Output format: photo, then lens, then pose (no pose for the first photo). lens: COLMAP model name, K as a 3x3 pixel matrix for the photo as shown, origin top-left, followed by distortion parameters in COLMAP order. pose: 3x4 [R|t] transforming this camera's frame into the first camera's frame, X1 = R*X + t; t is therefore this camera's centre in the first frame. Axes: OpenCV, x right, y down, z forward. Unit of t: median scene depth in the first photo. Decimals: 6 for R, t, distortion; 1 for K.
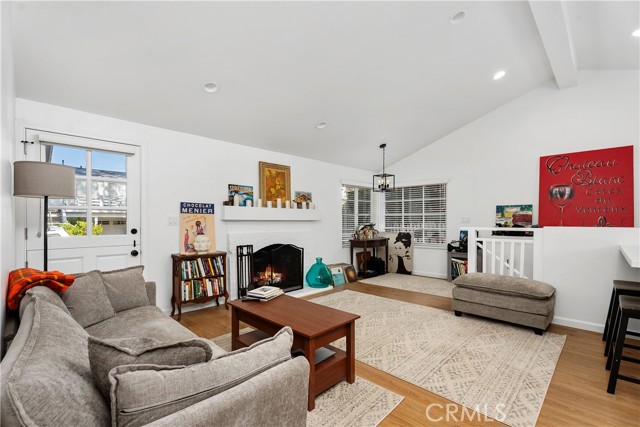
lens RADIAL K [[292.0, 0, 320.0], [0, 292.0, 220.7], [0, 0, 1]] dist [-0.000886, -0.000204]
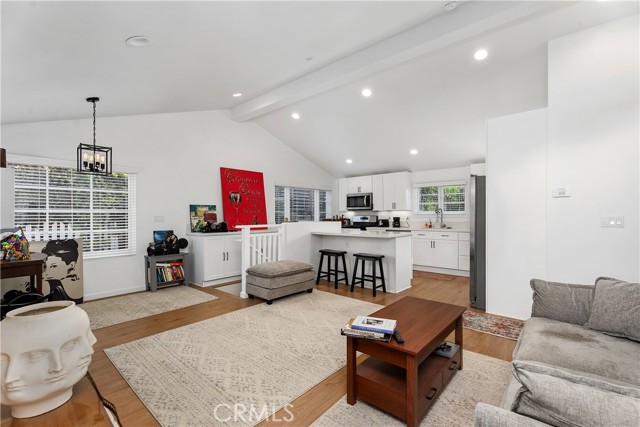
lens RADIAL K [[289.6, 0, 320.0], [0, 289.6, 213.5], [0, 0, 1]] dist [0.000018, 0.000528]
pose [[-0.061696, 0.006780, 0.998072, -0.497389], [0.006435, 0.999959, -0.006395, -0.011292], [-0.998074, 0.006028, -0.061737, 0.661764]]
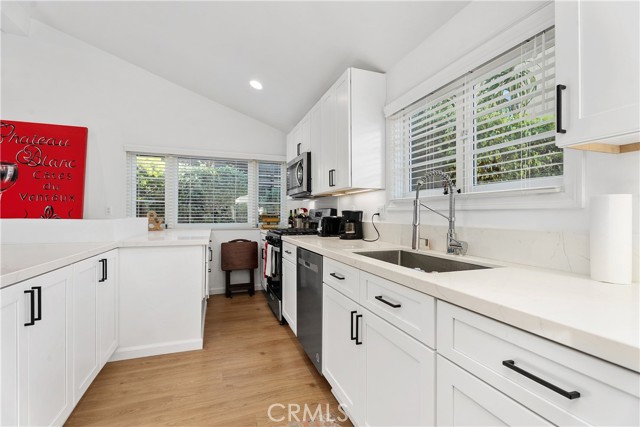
lens RADIAL K [[289.6, 0, 320.0], [0, 289.6, 213.5], [0, 0, 1]] dist [0.000018, 0.000528]
pose [[0.427871, -0.000010, 0.903840, 0.489085], [-0.000507, 1.000000, 0.000251, 0.005361], [-0.903840, -0.000566, 0.427871, -0.025878]]
